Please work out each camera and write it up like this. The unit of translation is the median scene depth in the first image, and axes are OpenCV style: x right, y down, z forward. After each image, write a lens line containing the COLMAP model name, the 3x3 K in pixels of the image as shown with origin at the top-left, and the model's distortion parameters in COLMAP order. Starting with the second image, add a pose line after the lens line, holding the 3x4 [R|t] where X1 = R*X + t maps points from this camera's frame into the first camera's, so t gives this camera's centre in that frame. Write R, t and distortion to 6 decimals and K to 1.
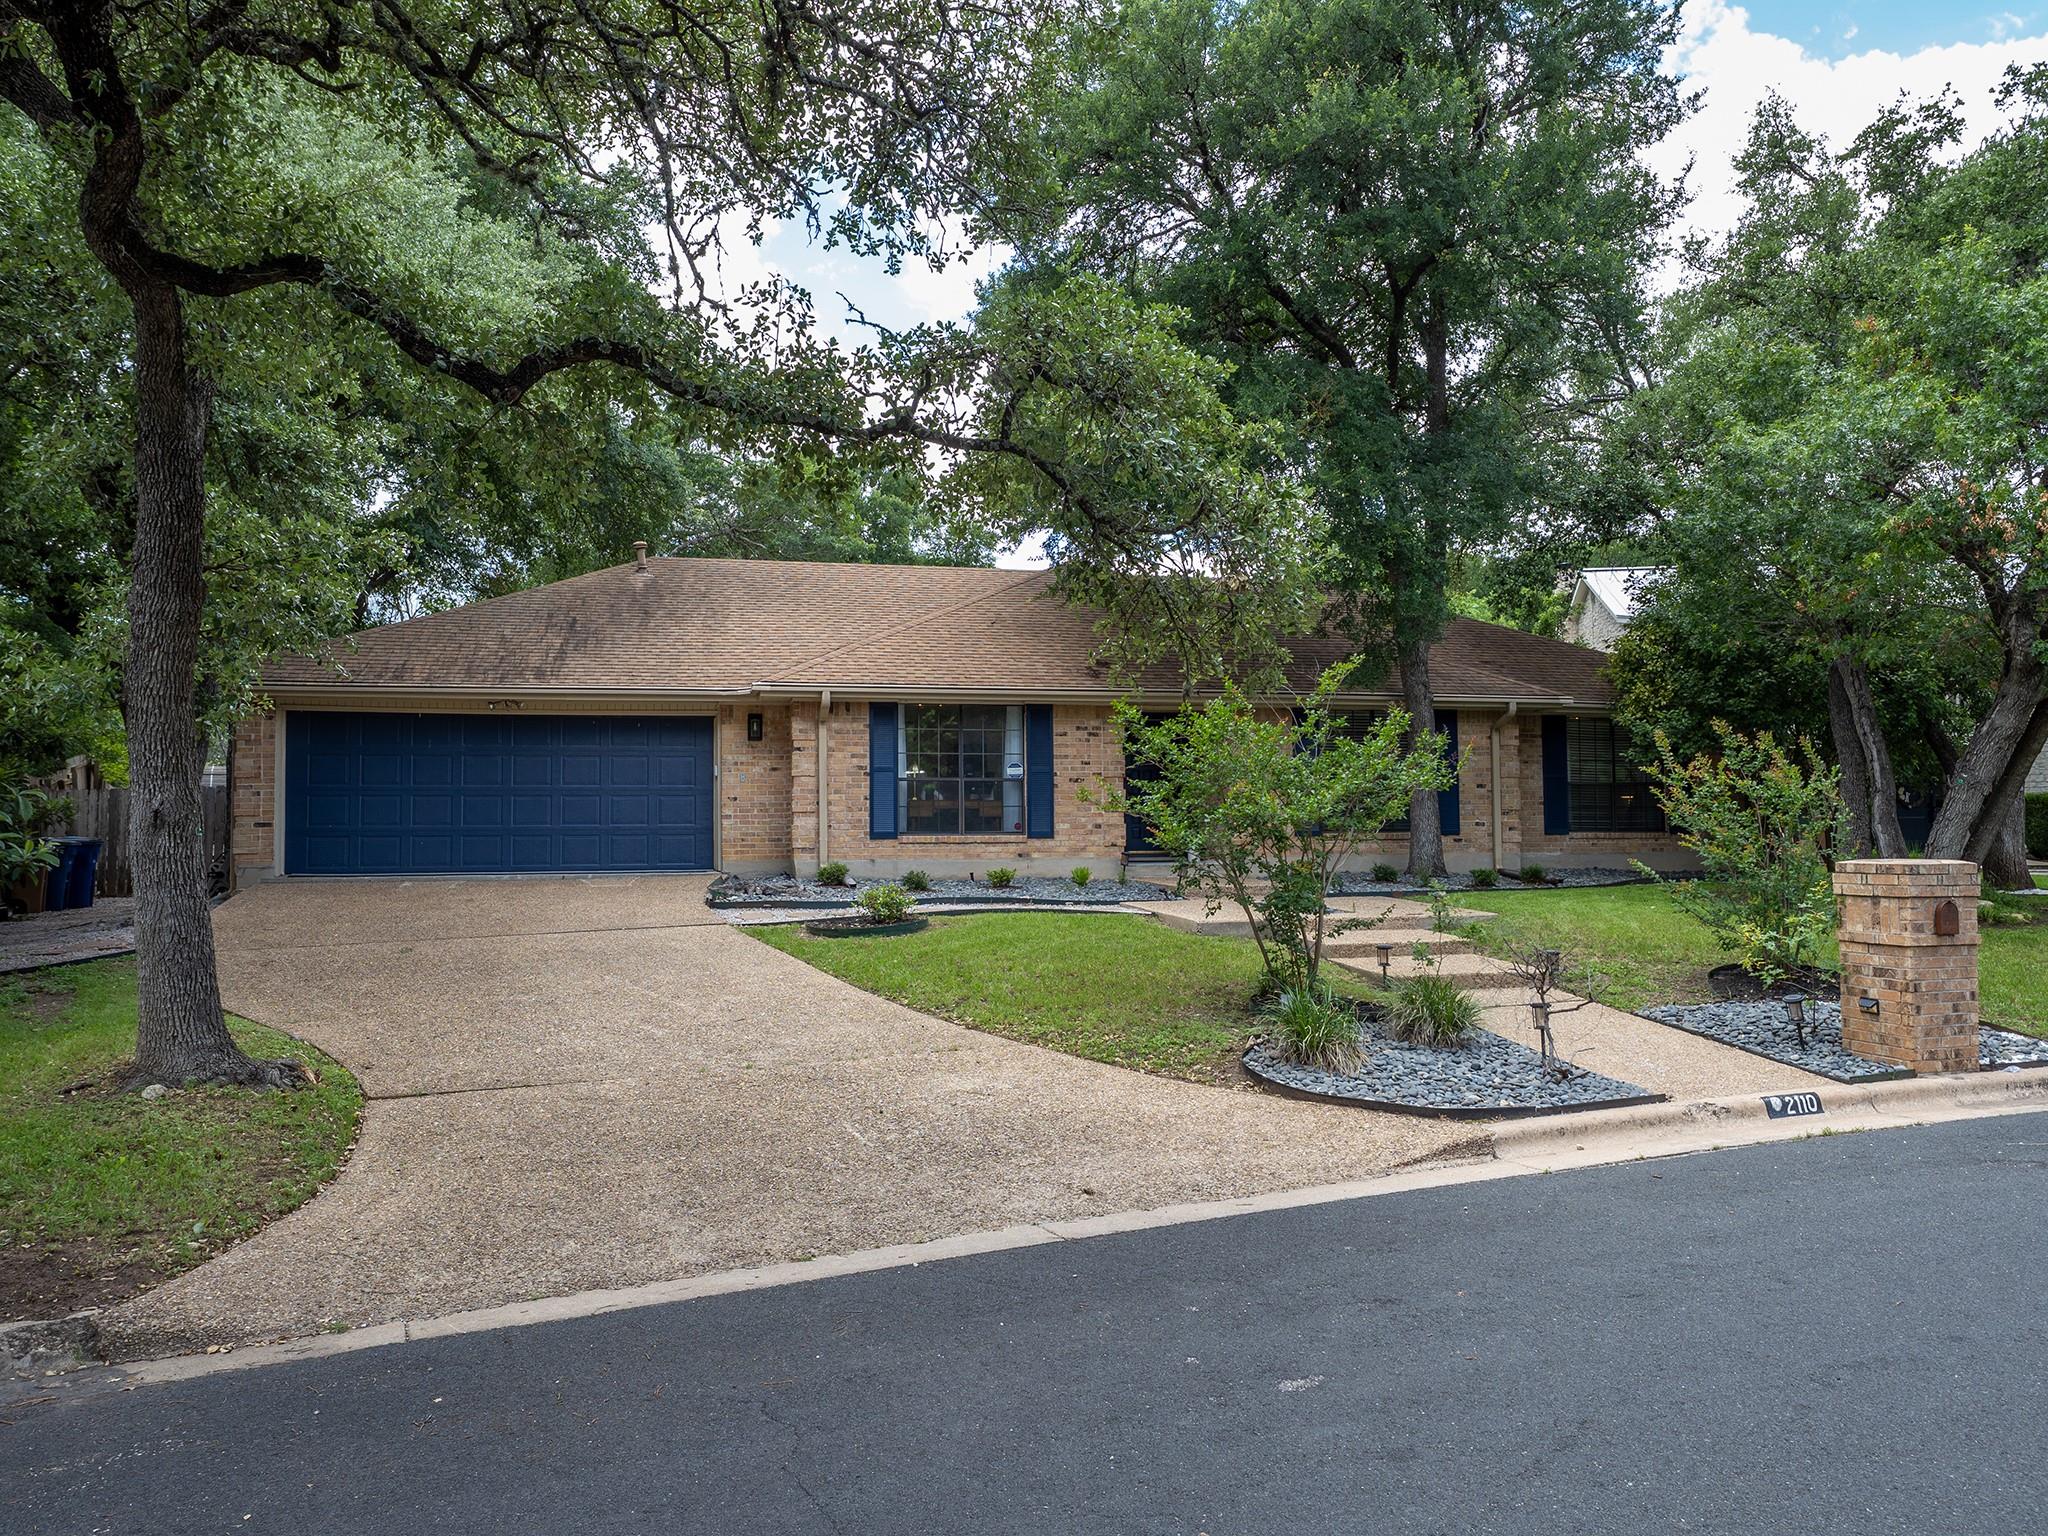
lens RADIAL K [[1440.0, 0, 1021.2], [0, 1440.0, 765.3], [0, 0, 1]] dist [0.003215, 0.000269]
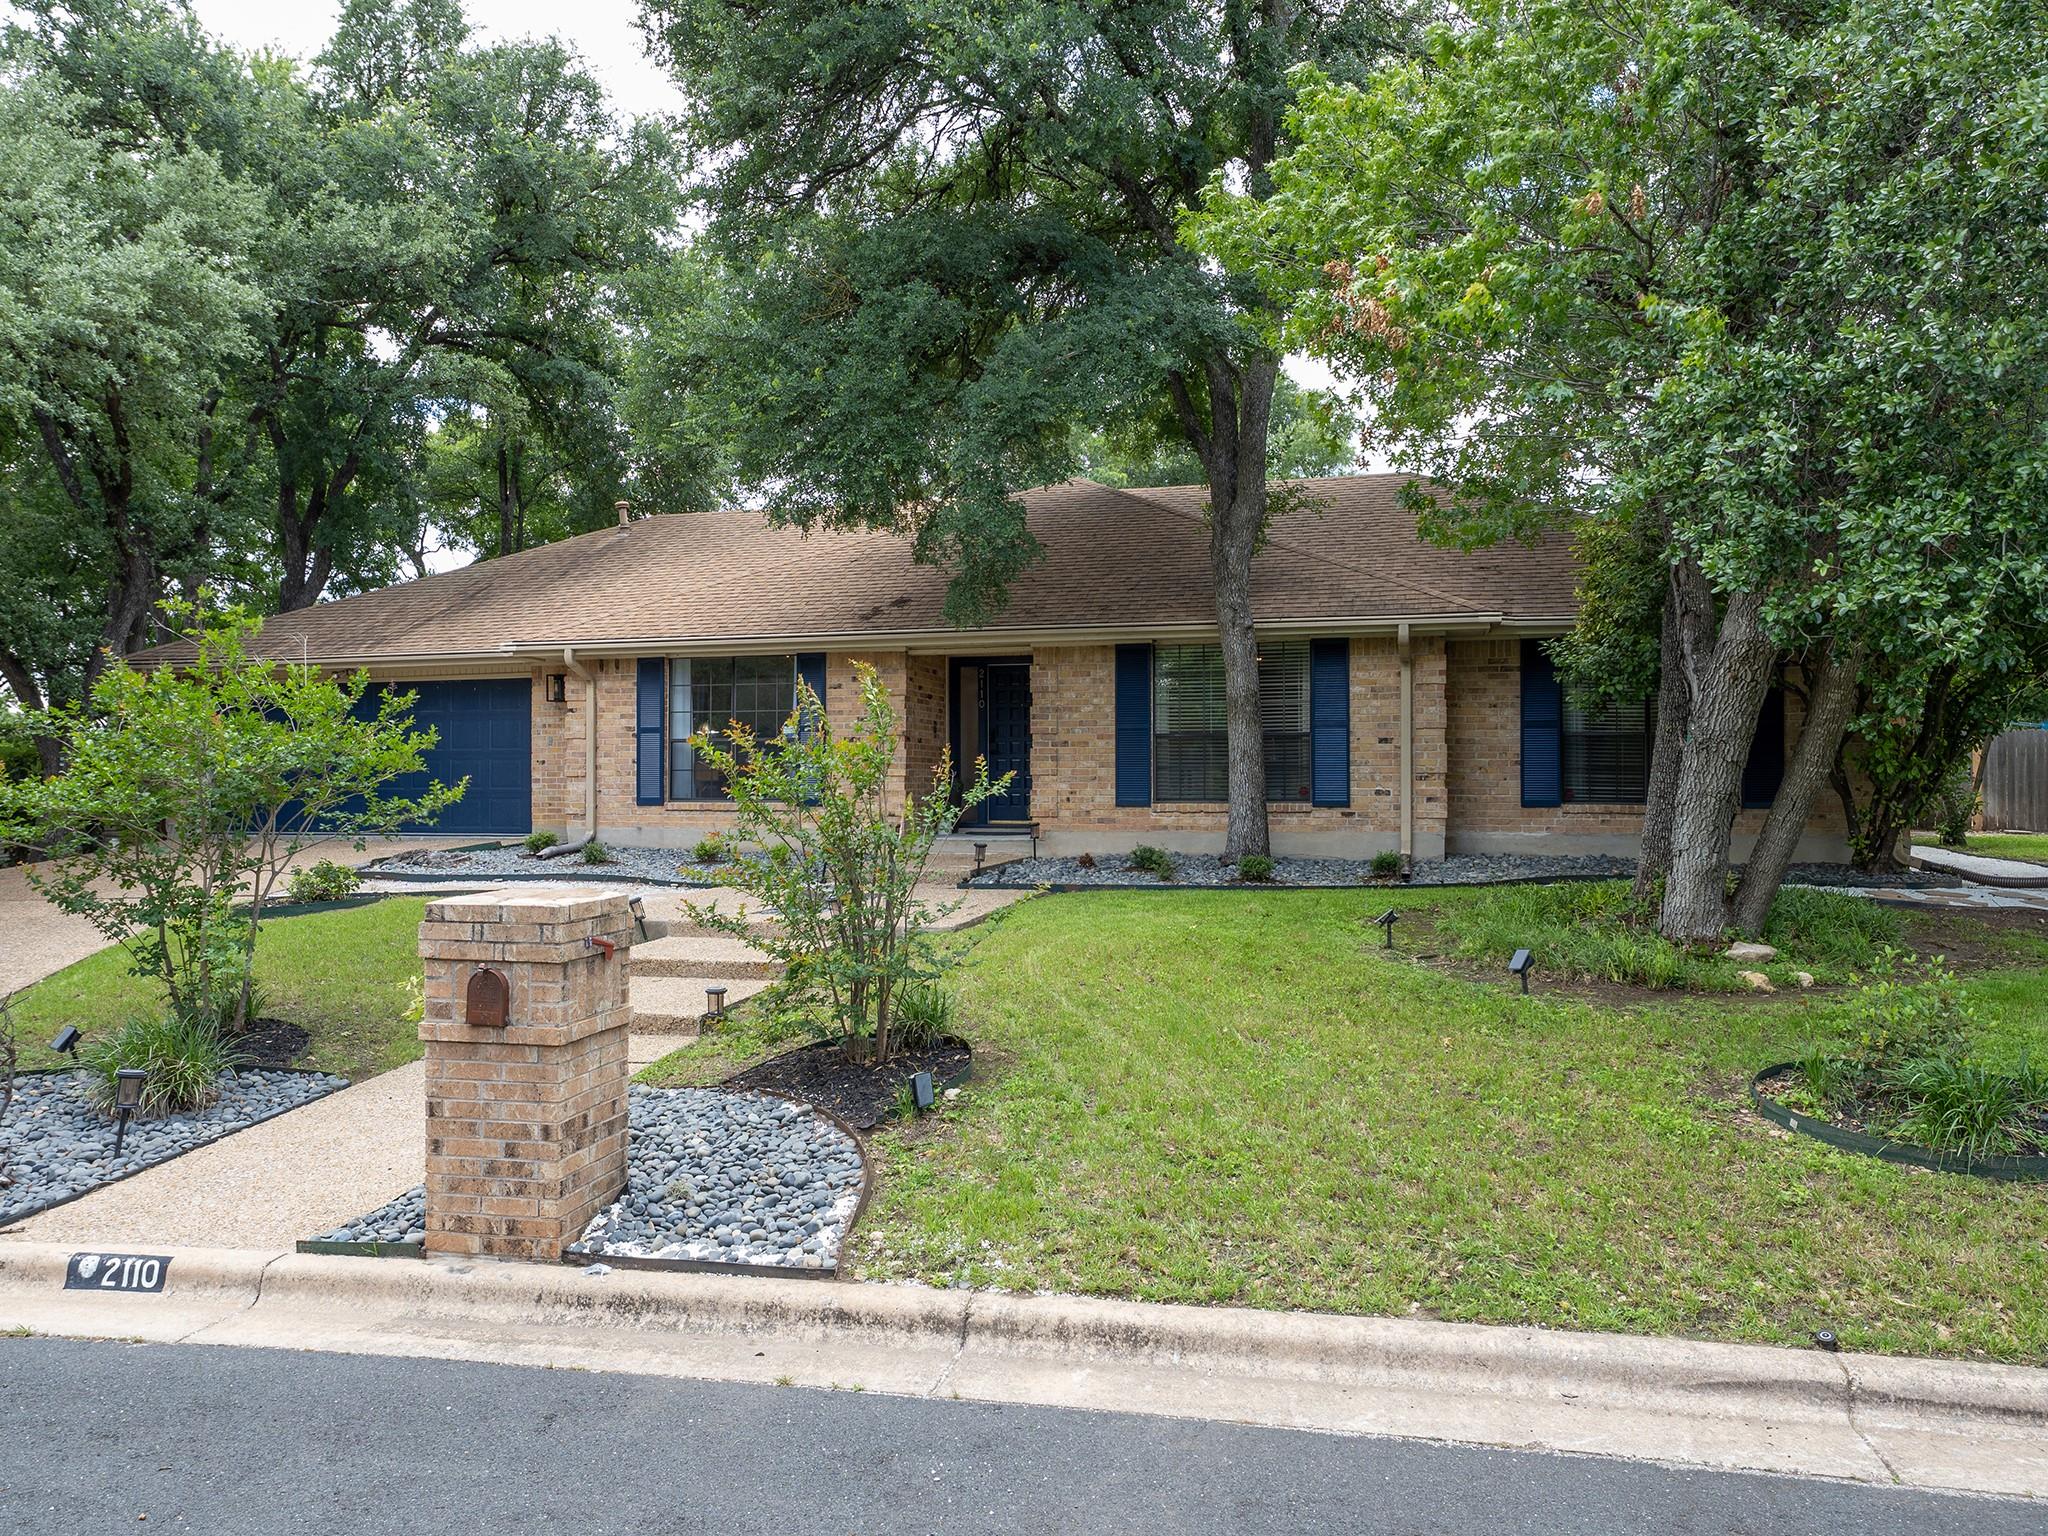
lens RADIAL K [[1440.0, 0, 1024.1], [0, 1440.0, 771.1], [0, 0, 1]] dist [0.003215, 0.000269]
pose [[0.879506, 0.001939, -0.475885, 0.563607], [0.018781, 0.999071, 0.038781, -0.002399], [0.475518, -0.043045, 0.878652, 0.299884]]
